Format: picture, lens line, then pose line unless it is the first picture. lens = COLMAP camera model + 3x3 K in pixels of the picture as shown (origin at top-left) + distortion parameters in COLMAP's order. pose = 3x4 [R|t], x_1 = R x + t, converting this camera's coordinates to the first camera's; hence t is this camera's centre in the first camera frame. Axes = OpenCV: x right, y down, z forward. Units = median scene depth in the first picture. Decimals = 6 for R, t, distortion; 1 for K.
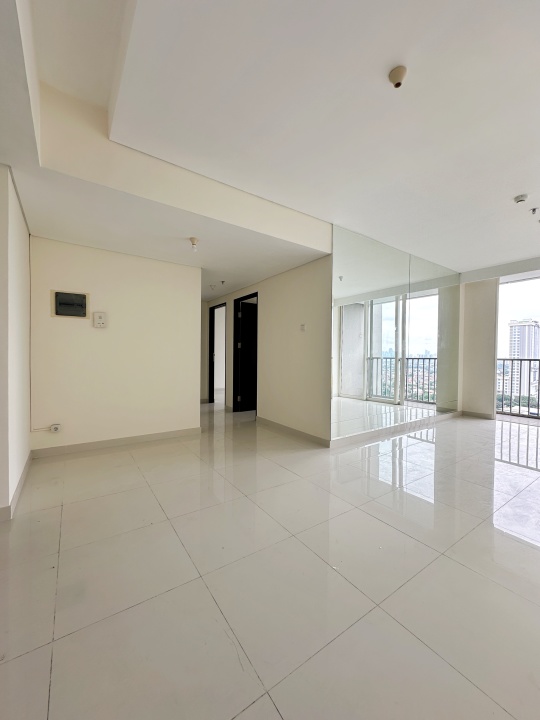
lens RADIAL K [[286.6, 0, 265.1], [0, 286.6, 362.1], [0, 0, 1]] dist [-0.012640, -0.000234]
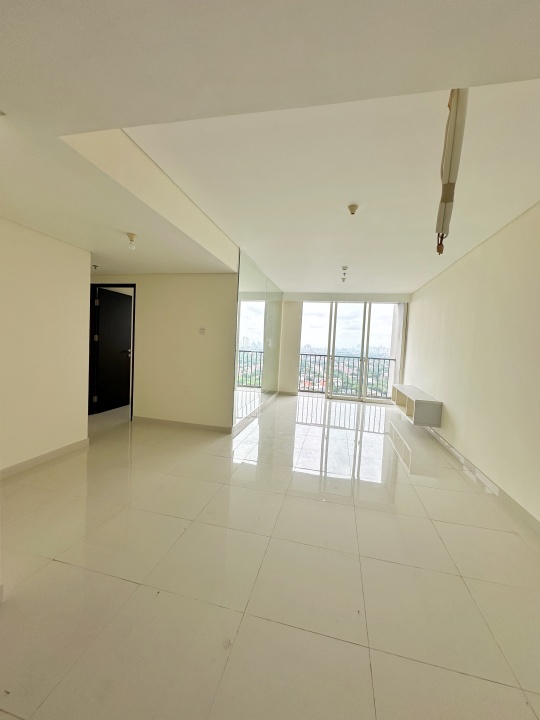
lens RADIAL K [[286.6, 0, 273.0], [0, 286.6, 352.2], [0, 0, 1]] dist [-0.012640, -0.000234]
pose [[0.743018, 0.007305, 0.669231, -0.278219], [-0.021552, 0.999683, 0.013016, -0.038225], [-0.668924, -0.024095, 0.742940, 0.000423]]
